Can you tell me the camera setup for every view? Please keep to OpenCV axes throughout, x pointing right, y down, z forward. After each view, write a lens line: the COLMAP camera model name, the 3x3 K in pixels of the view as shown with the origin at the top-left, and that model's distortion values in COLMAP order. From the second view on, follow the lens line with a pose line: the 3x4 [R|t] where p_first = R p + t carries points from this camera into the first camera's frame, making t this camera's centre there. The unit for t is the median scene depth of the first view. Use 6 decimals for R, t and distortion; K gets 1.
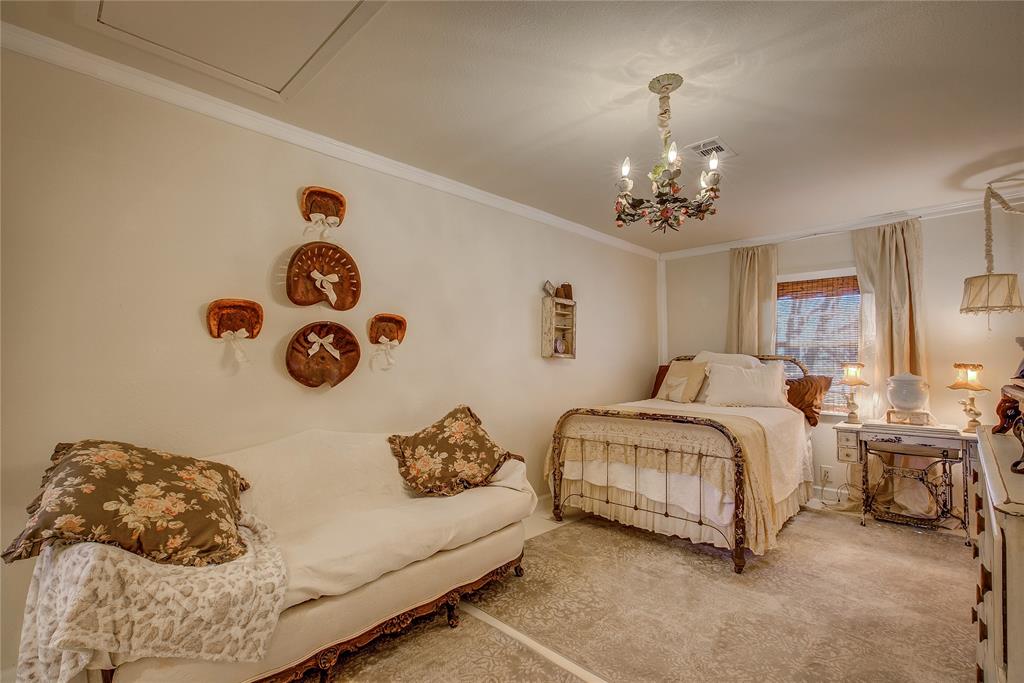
lens RADIAL K [[467.4, 0, 506.9], [0, 467.4, 345.4], [0, 0, 1]] dist [-0.000536, 0.000077]
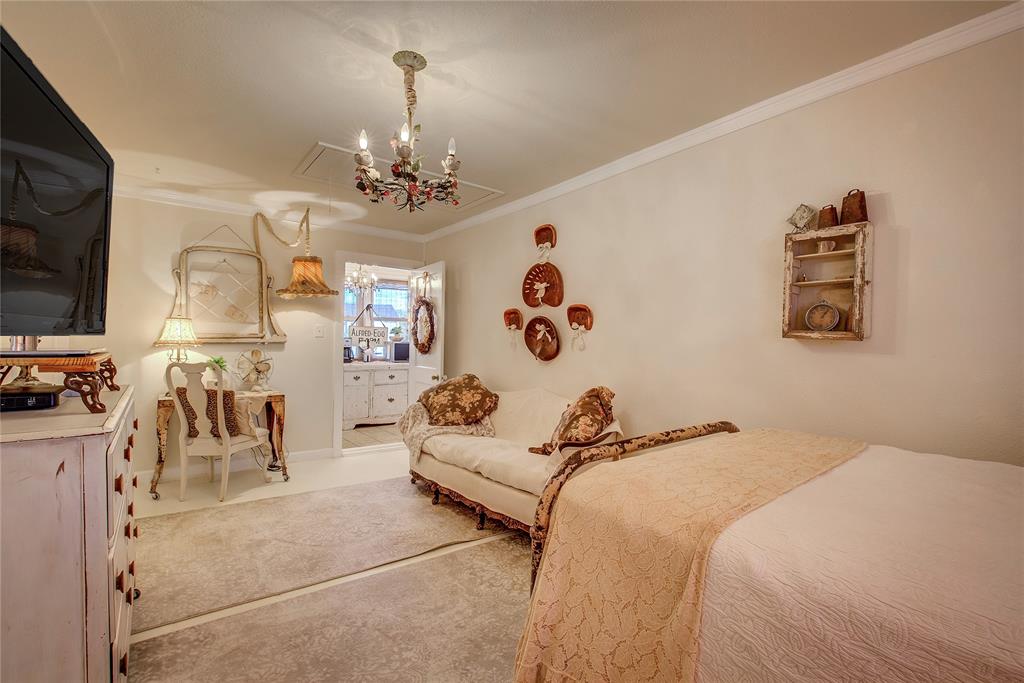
lens RADIAL K [[459.4, 0, 513.2], [0, 459.4, 348.8], [0, 0, 1]] dist [0.000310, 0.000012]
pose [[-0.133796, 0.009342, -0.990965, 1.059740], [0.022409, 0.999728, 0.006399, 0.040181], [0.990755, -0.021350, -0.133969, 1.102250]]
